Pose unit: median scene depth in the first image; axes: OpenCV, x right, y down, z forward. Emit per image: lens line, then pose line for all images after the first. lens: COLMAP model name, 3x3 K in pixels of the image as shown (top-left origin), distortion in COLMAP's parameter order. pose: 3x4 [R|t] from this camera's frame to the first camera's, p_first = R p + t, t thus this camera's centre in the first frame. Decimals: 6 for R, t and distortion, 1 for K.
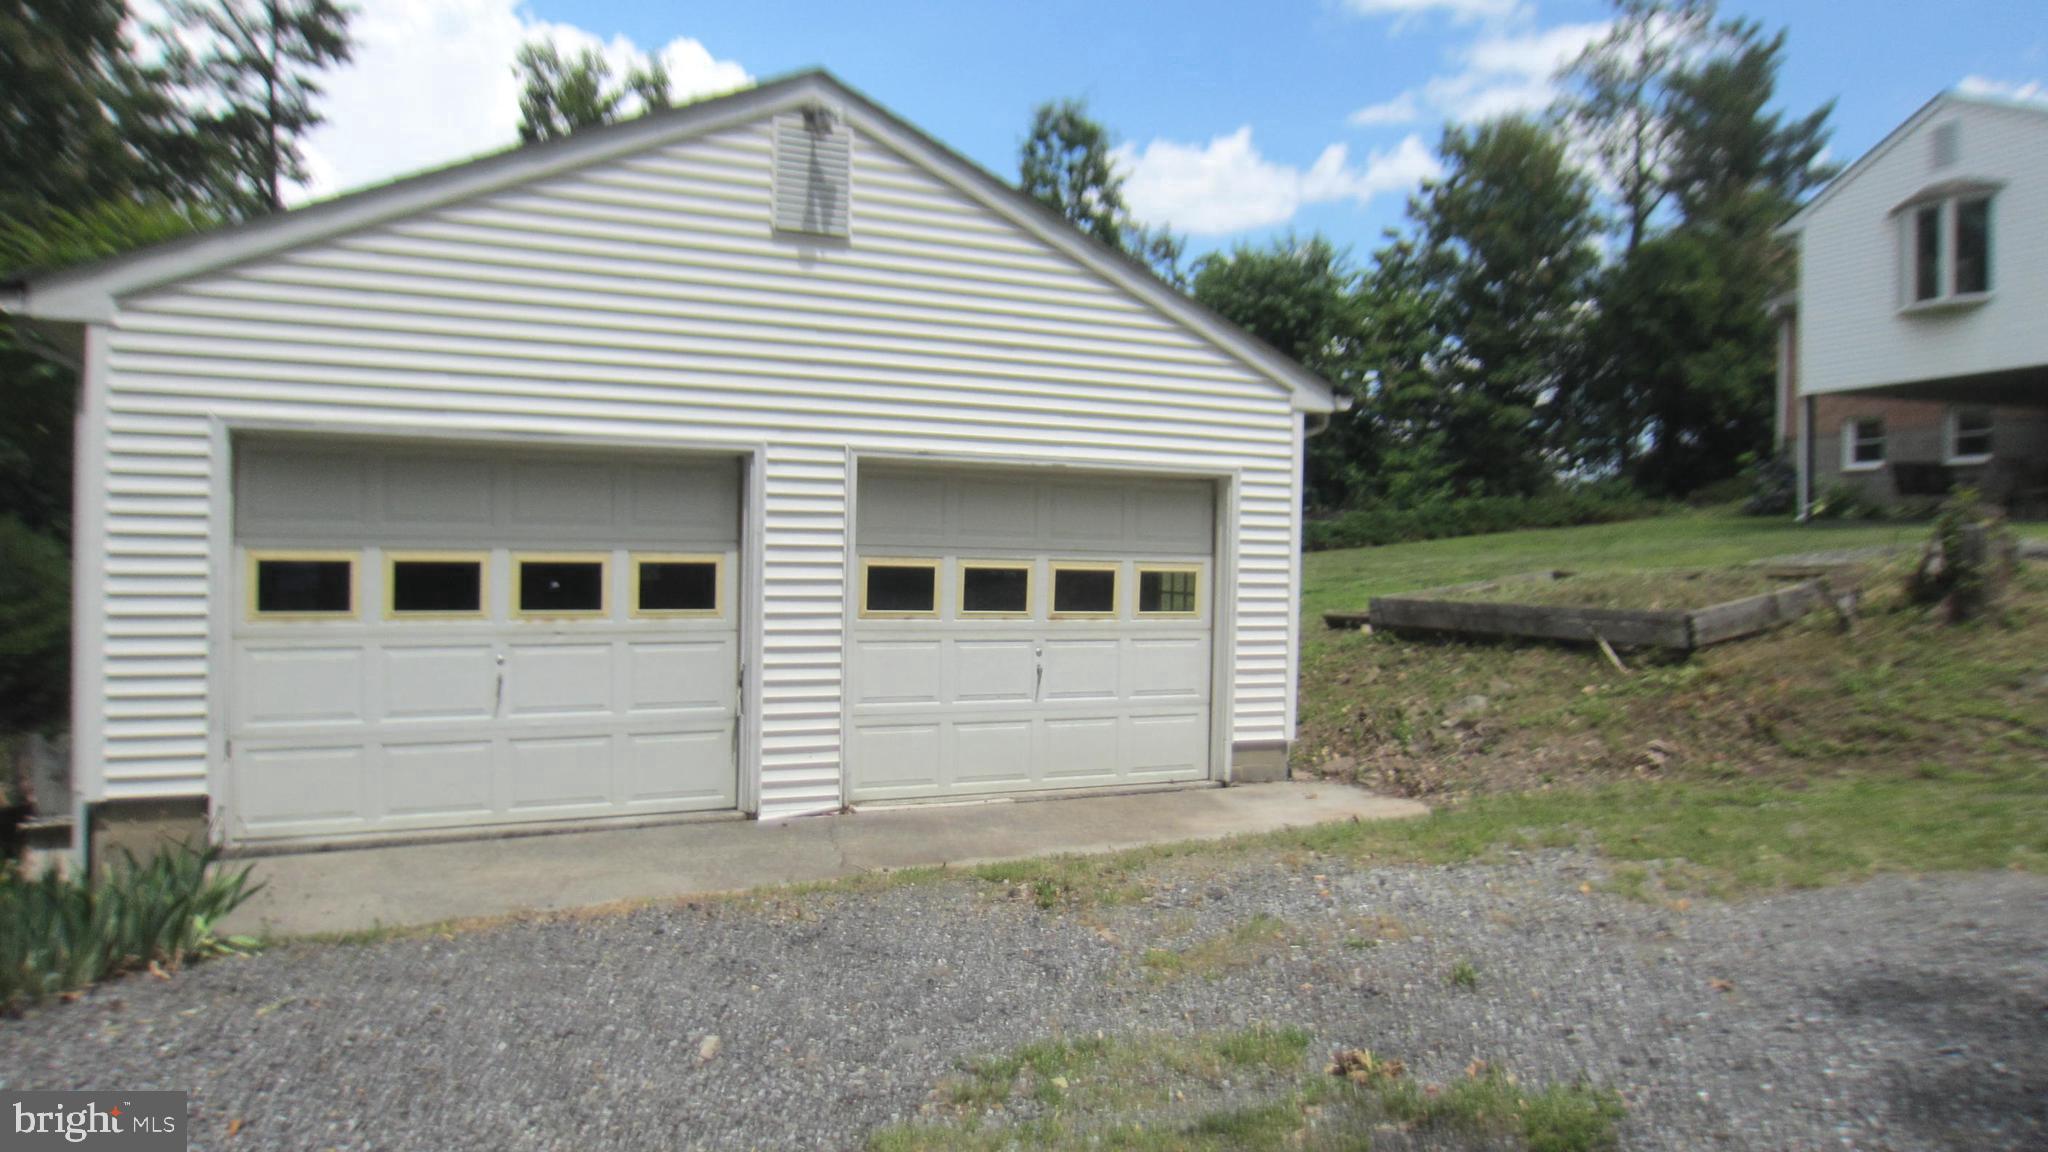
lens RADIAL K [[1423.1, 0, 1024.0], [0, 1423.1, 576.0], [0, 0, 1]] dist [-0.055243, 0.007867]
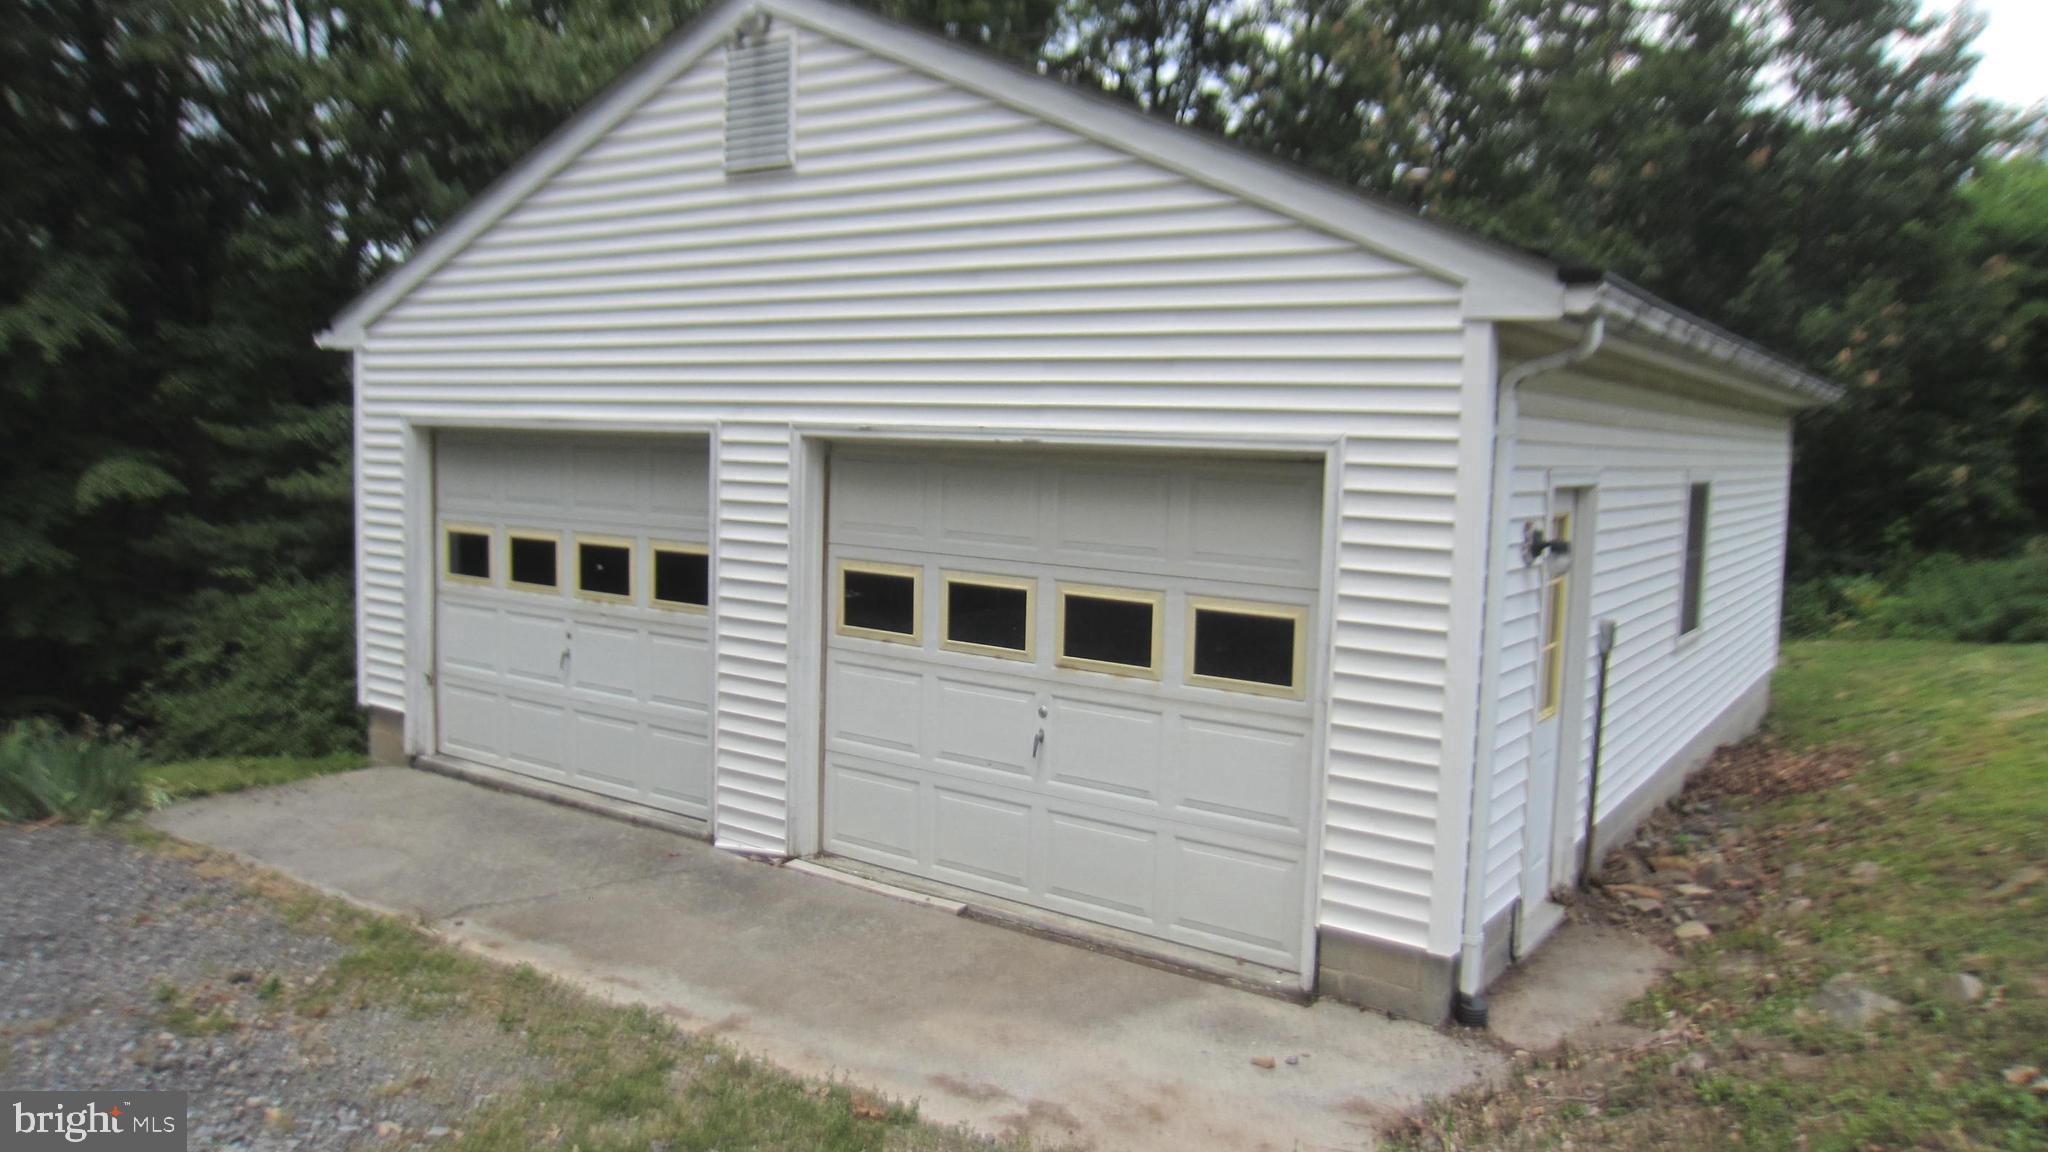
lens RADIAL K [[1423.1, 0, 1024.0], [0, 1423.1, 576.0], [0, 0, 1]] dist [-0.055243, 0.007867]
pose [[0.479158, 0.077094, -0.874336, 0.657011], [-0.038467, 0.997023, 0.066831, -0.062887], [0.876885, 0.001611, 0.480697, 0.719890]]
